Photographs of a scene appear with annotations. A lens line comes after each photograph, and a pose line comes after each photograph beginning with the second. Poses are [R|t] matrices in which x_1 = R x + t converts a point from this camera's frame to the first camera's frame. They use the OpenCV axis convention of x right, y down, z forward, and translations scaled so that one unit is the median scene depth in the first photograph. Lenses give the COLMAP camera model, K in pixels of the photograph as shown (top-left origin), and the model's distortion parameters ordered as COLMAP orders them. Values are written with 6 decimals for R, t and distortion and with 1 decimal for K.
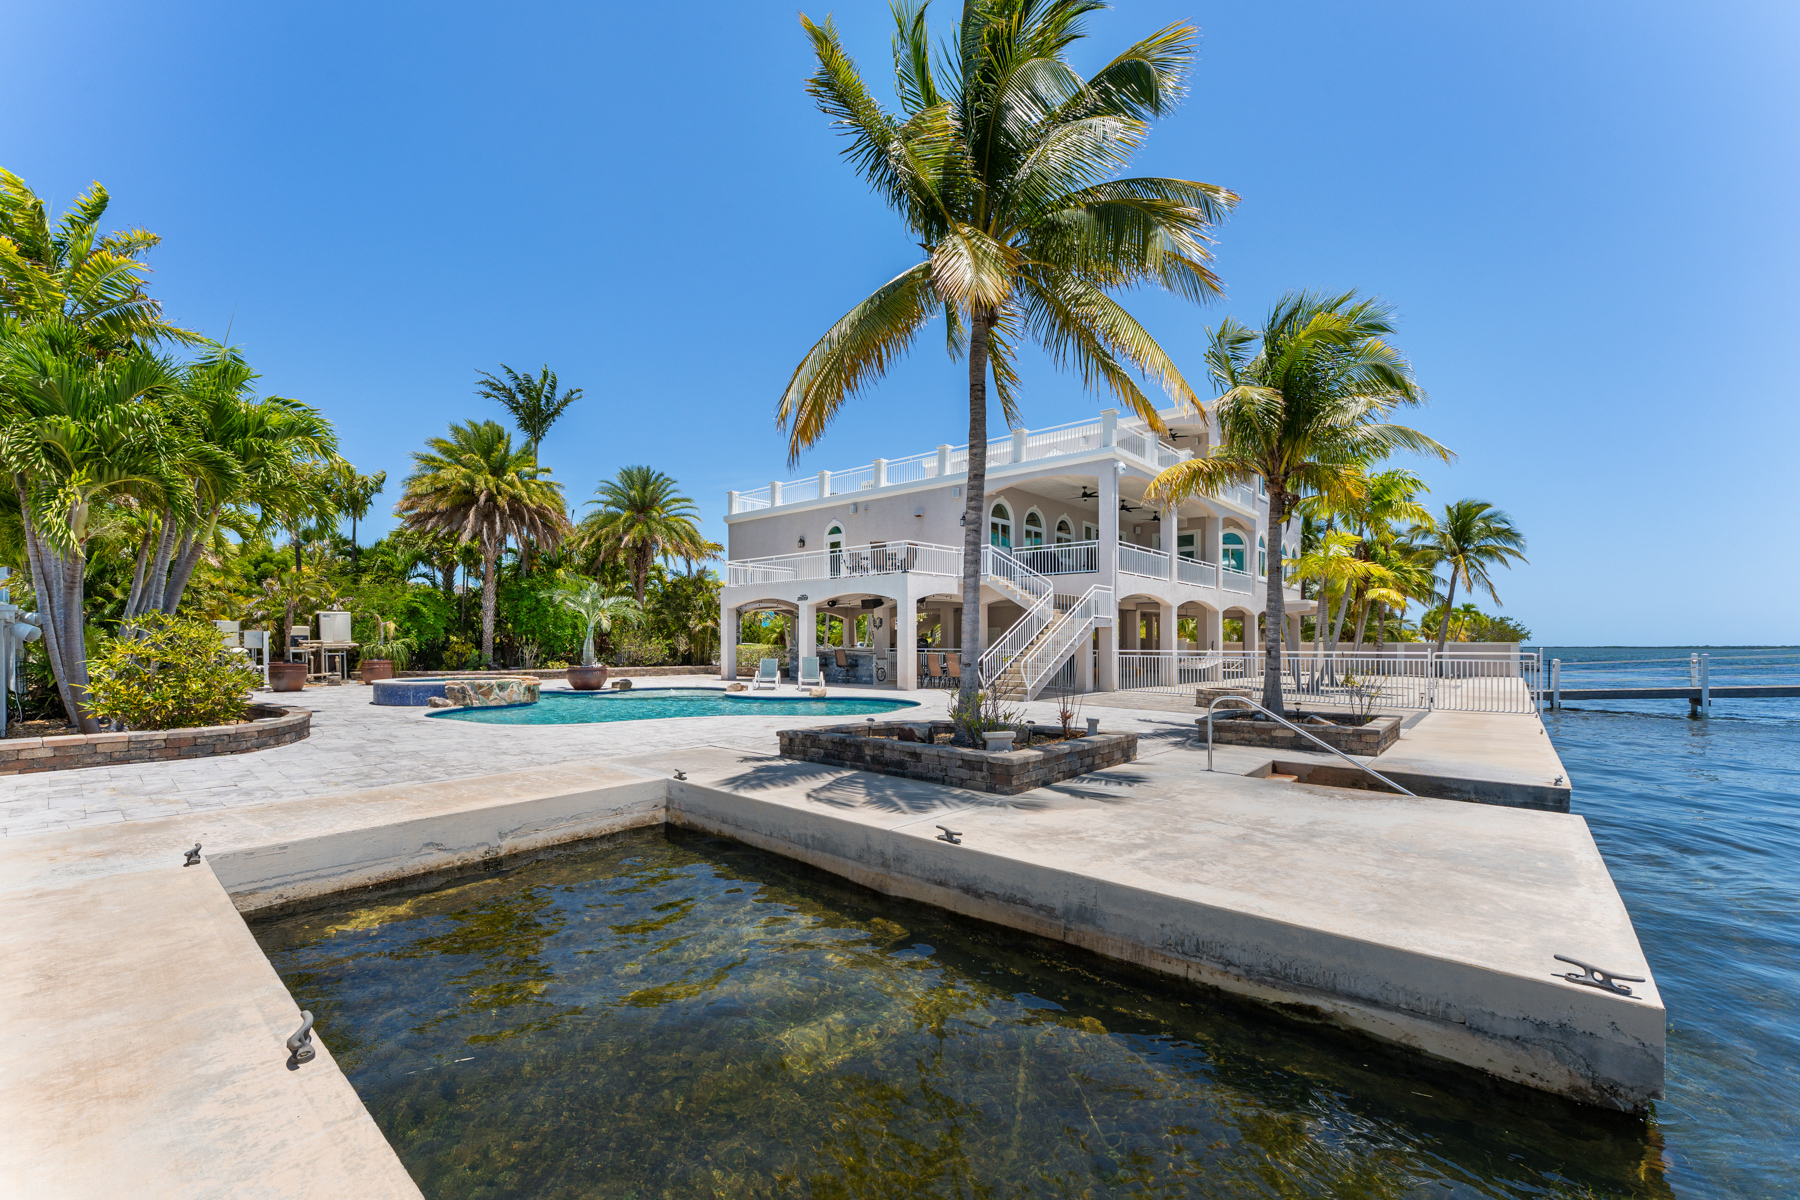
lens RADIAL K [[724.1, 0, 891.9], [0, 724.1, 635.8], [0, 0, 1]] dist [0.001055, 0.000015]
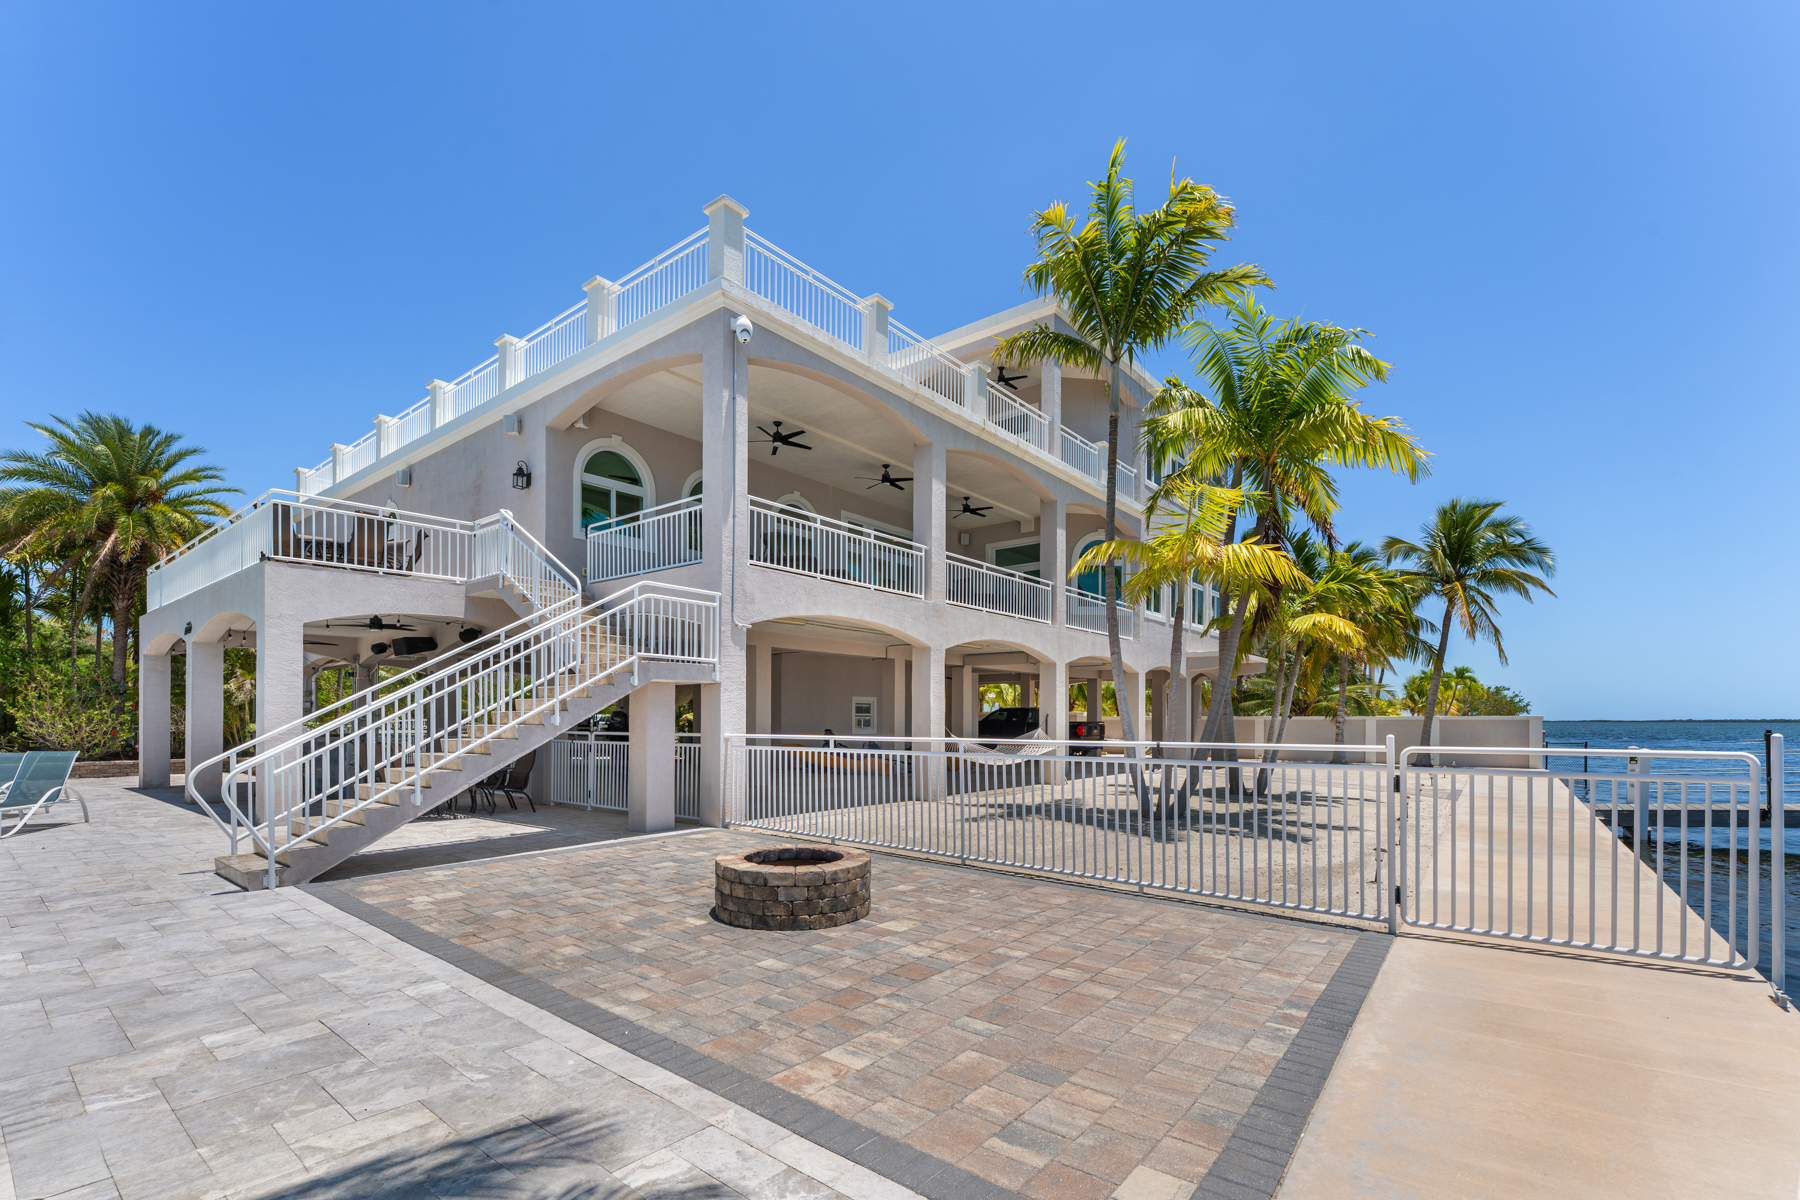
lens RADIAL K [[776.0, 0, 902.5], [0, 776.0, 715.3], [0, 0, 1]] dist [-0.000936, -0.000032]
pose [[0.998658, -0.001342, 0.051769, 0.243927], [0.000998, 0.999977, 0.006653, 0.002882], [-0.051777, -0.006592, 0.998637, 0.320375]]
